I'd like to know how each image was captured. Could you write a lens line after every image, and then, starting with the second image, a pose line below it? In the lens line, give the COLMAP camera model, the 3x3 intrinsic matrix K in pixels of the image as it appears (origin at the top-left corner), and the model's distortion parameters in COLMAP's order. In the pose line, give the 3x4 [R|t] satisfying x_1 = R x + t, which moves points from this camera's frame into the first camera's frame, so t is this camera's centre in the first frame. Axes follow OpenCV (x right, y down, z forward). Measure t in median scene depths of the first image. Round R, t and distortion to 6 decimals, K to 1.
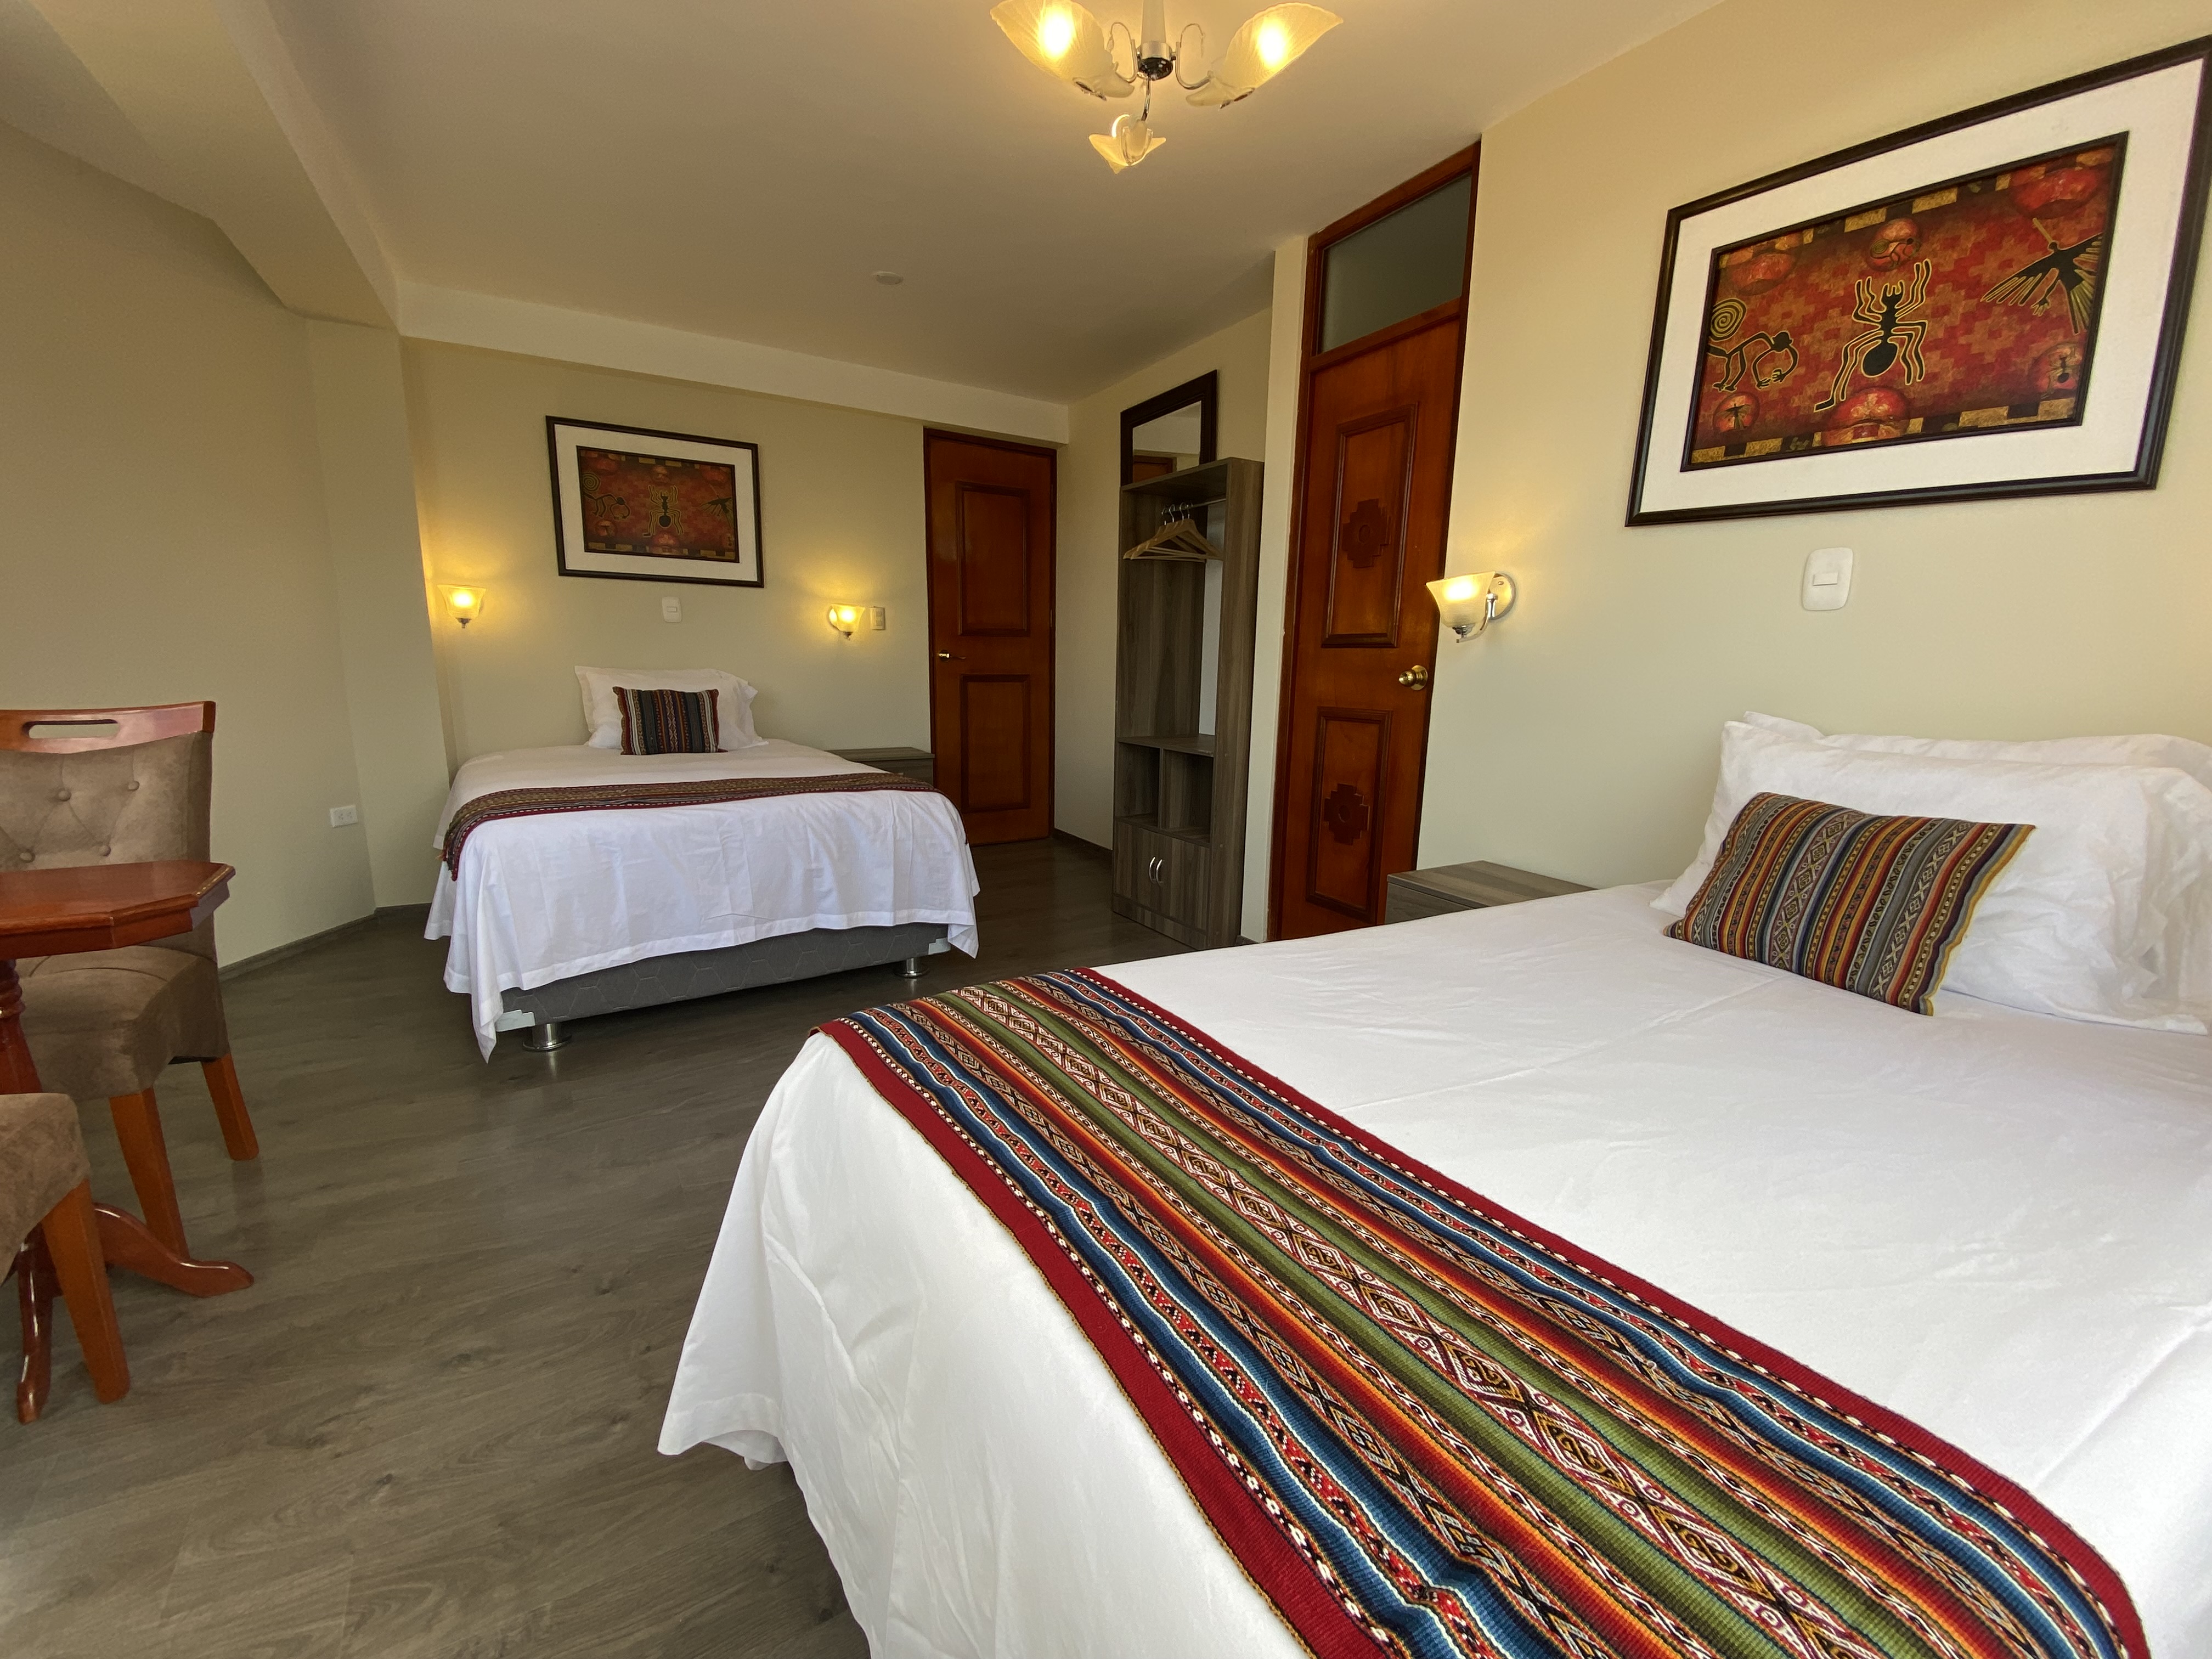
lens RADIAL K [[905.6, 0, 1108.4], [0, 905.6, 826.4], [0, 0, 1]] dist [0.013271, -0.015707]
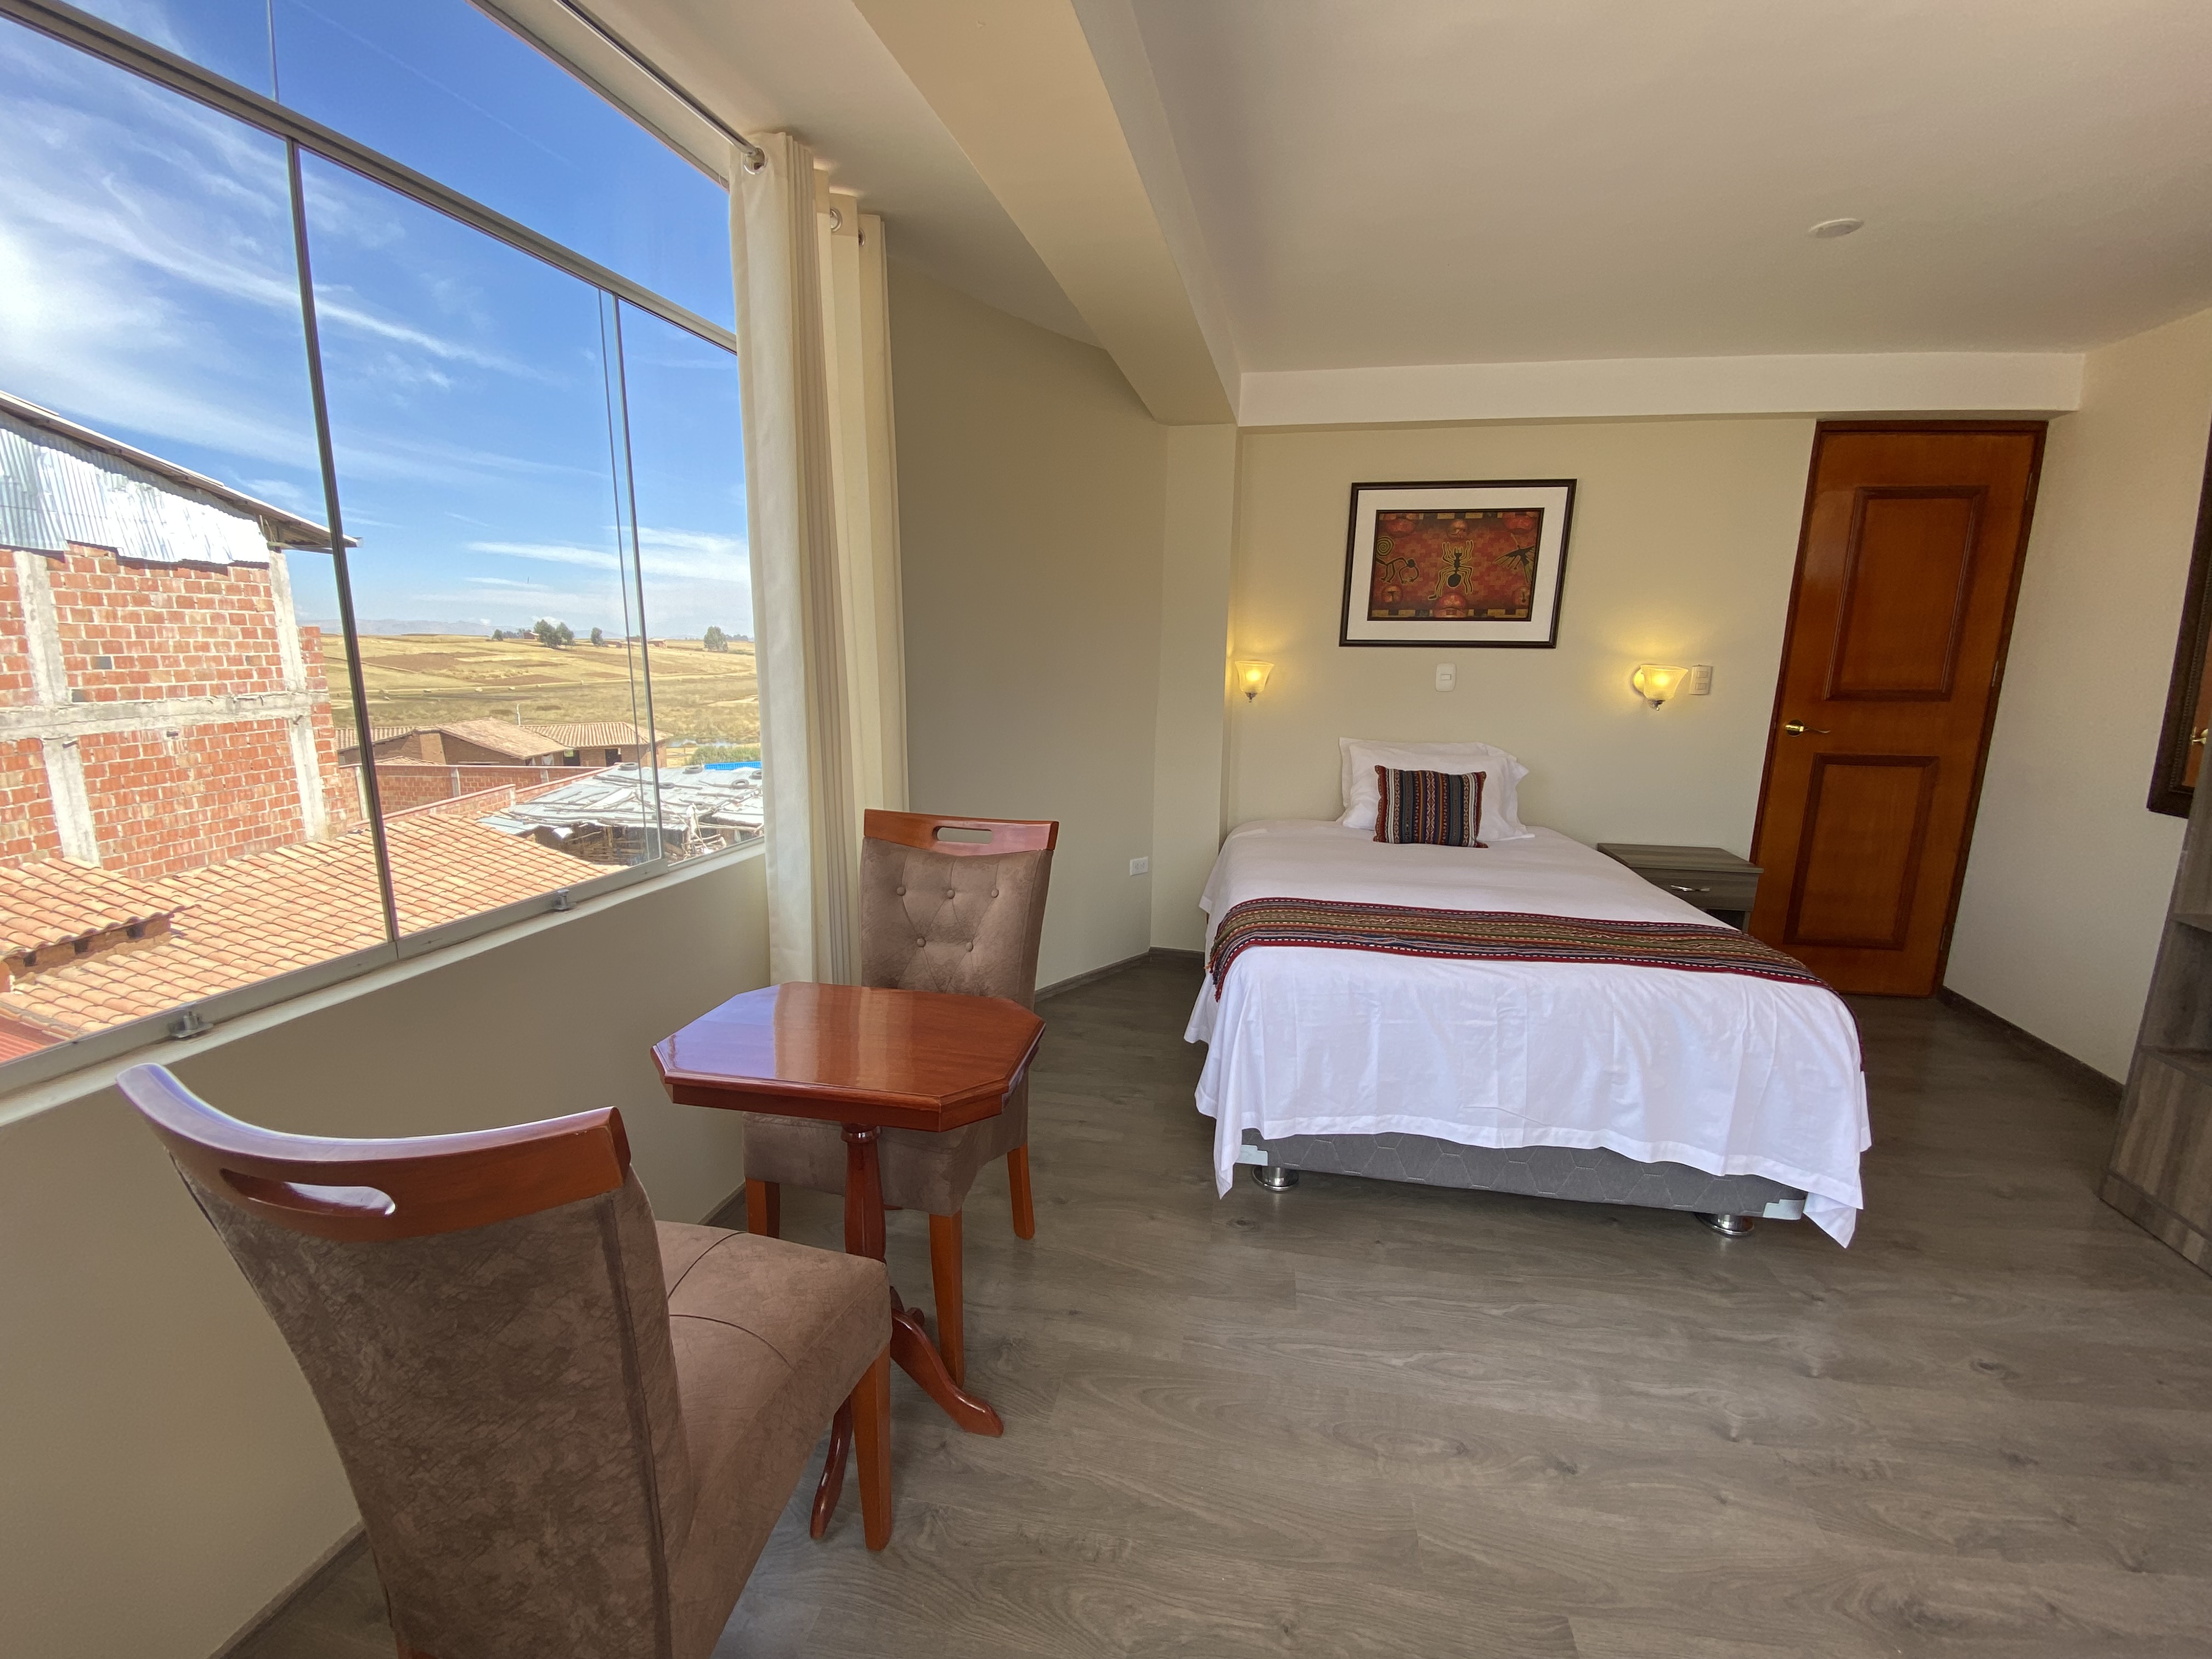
lens RADIAL K [[905.6, 0, 1088.4], [0, 905.6, 827.8], [0, 0, 1]] dist [0.013271, -0.015707]
pose [[0.719598, 0.124067, -0.683217, -0.156530], [-0.132266, 0.990385, 0.040537, -0.124018], [0.681677, 0.061196, 0.729089, 0.164011]]
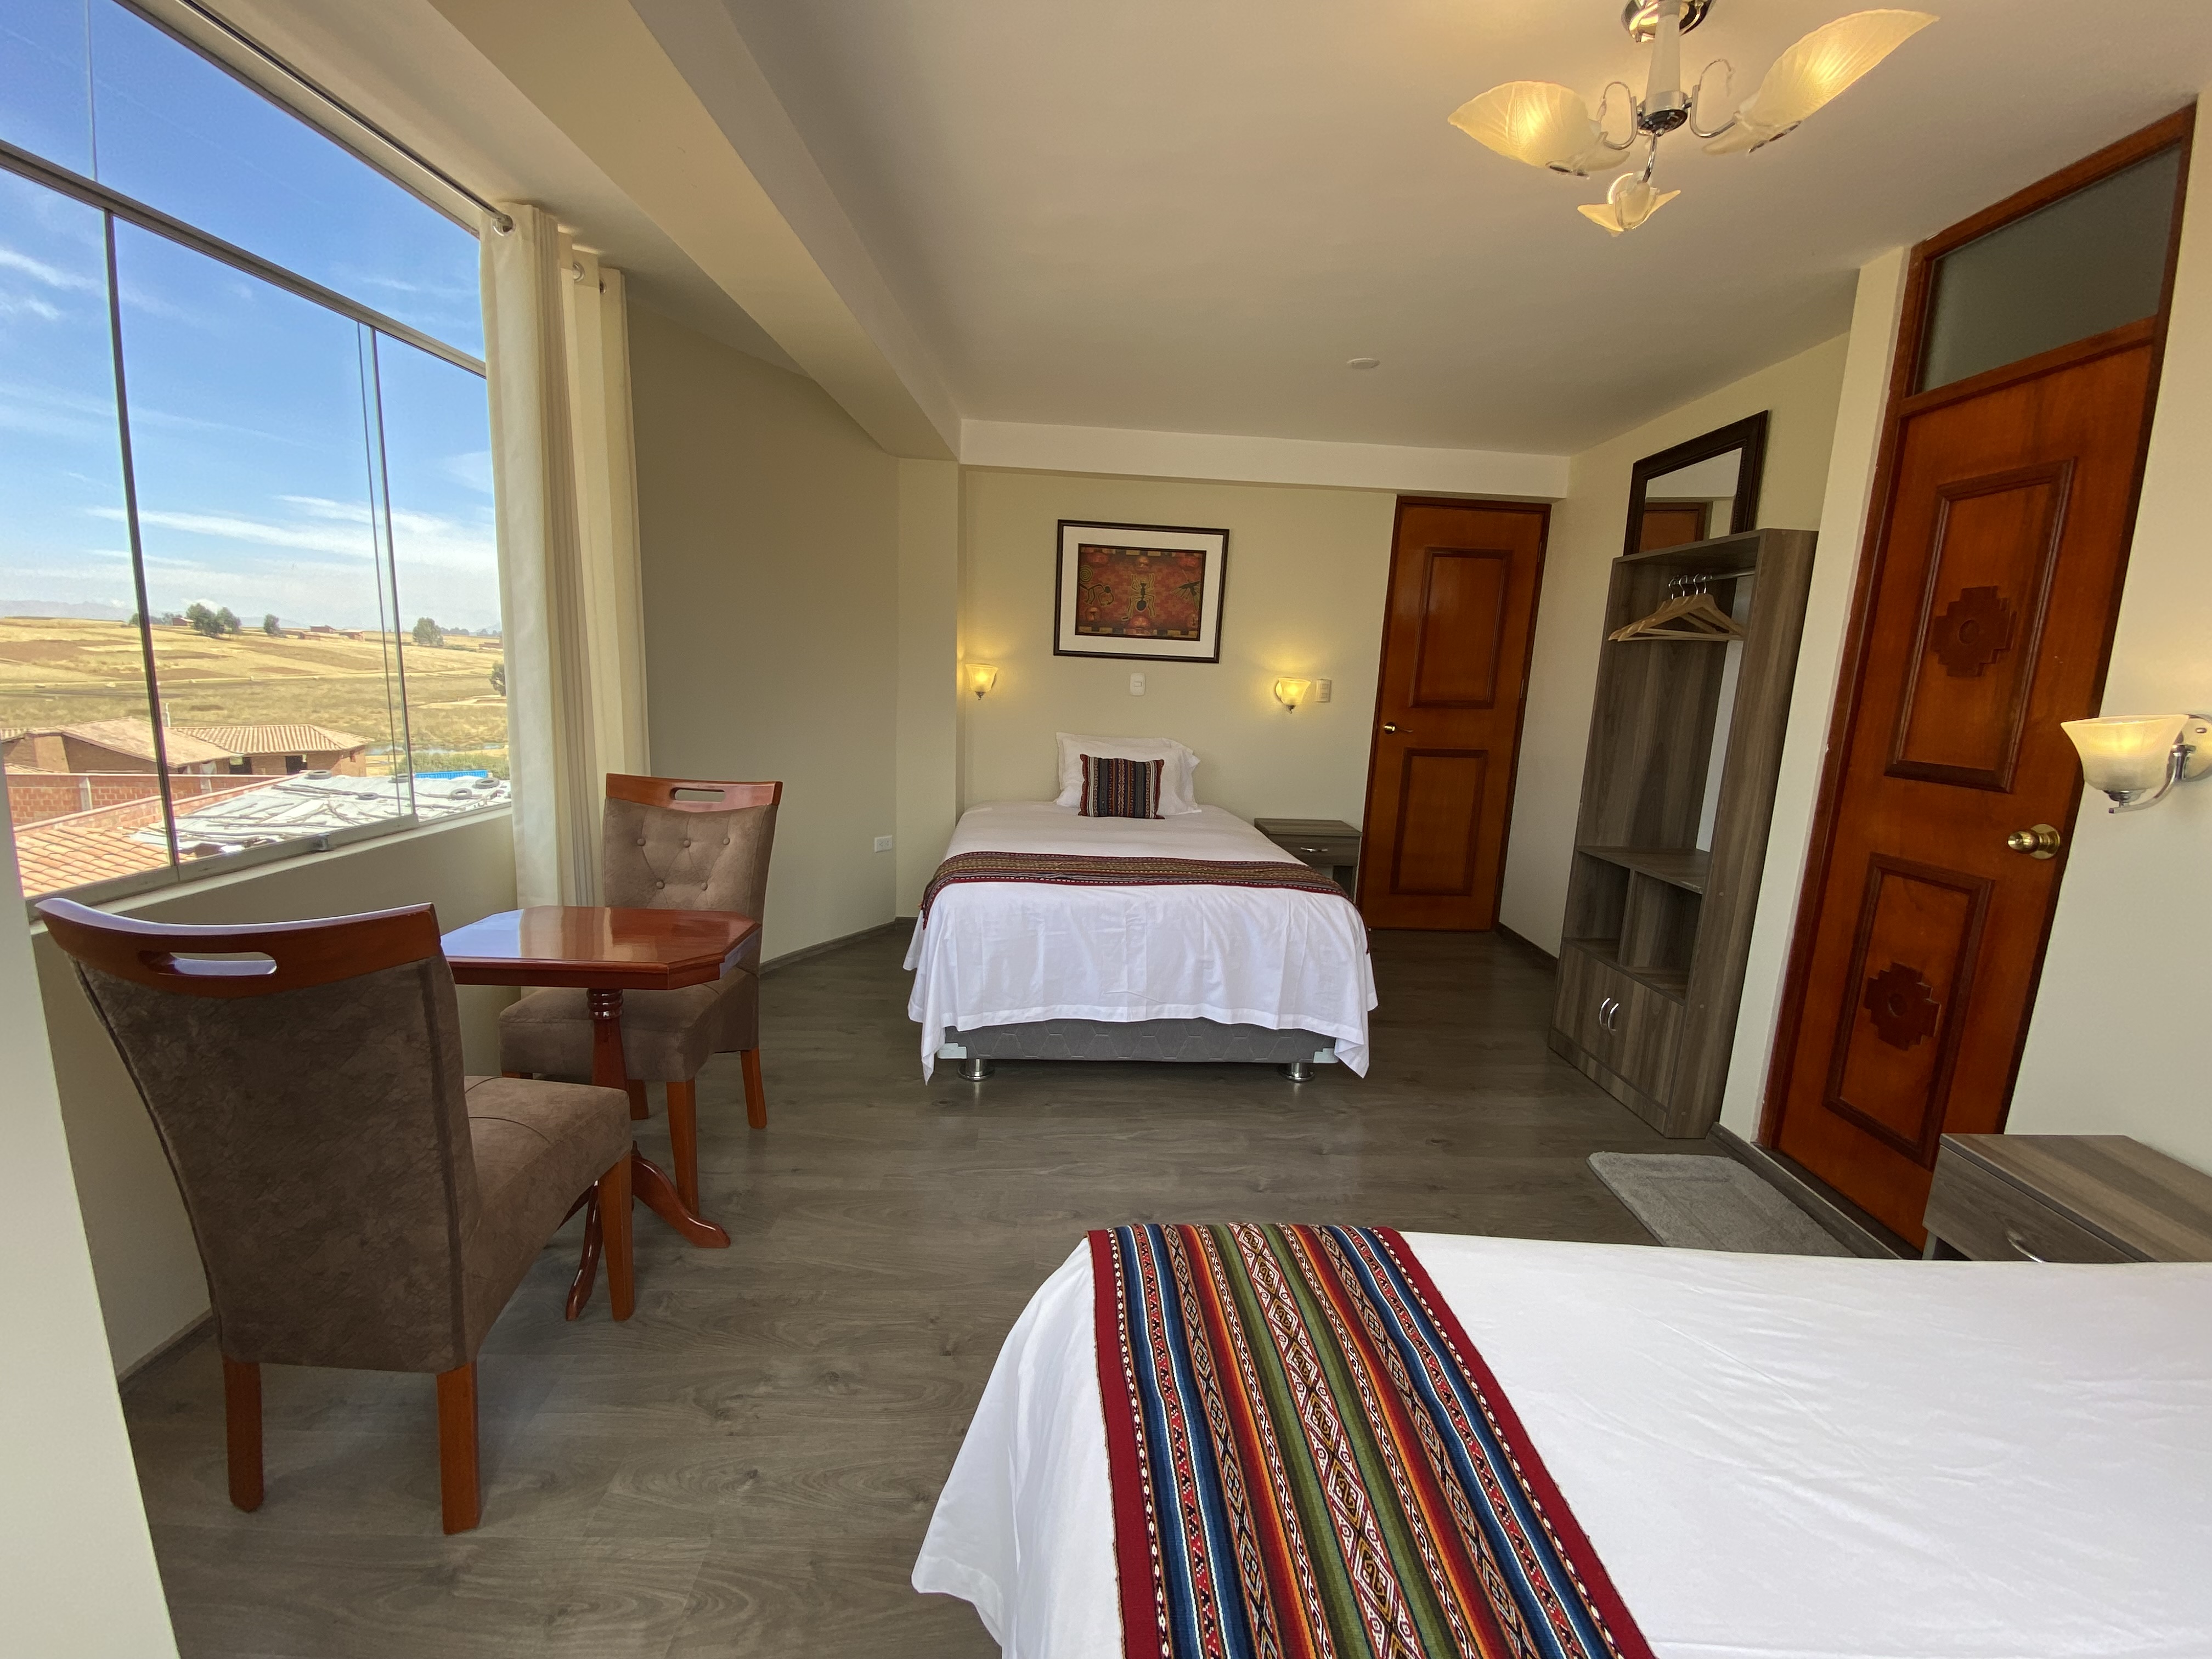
lens RADIAL K [[905.6, 0, 1095.1], [0, 905.6, 823.0], [0, 0, 1]] dist [0.013271, -0.015707]
pose [[0.865983, 0.100159, -0.489940, 0.048501], [-0.120517, 0.992660, -0.010087, -0.083805], [0.485334, 0.067781, 0.871698, 0.043799]]
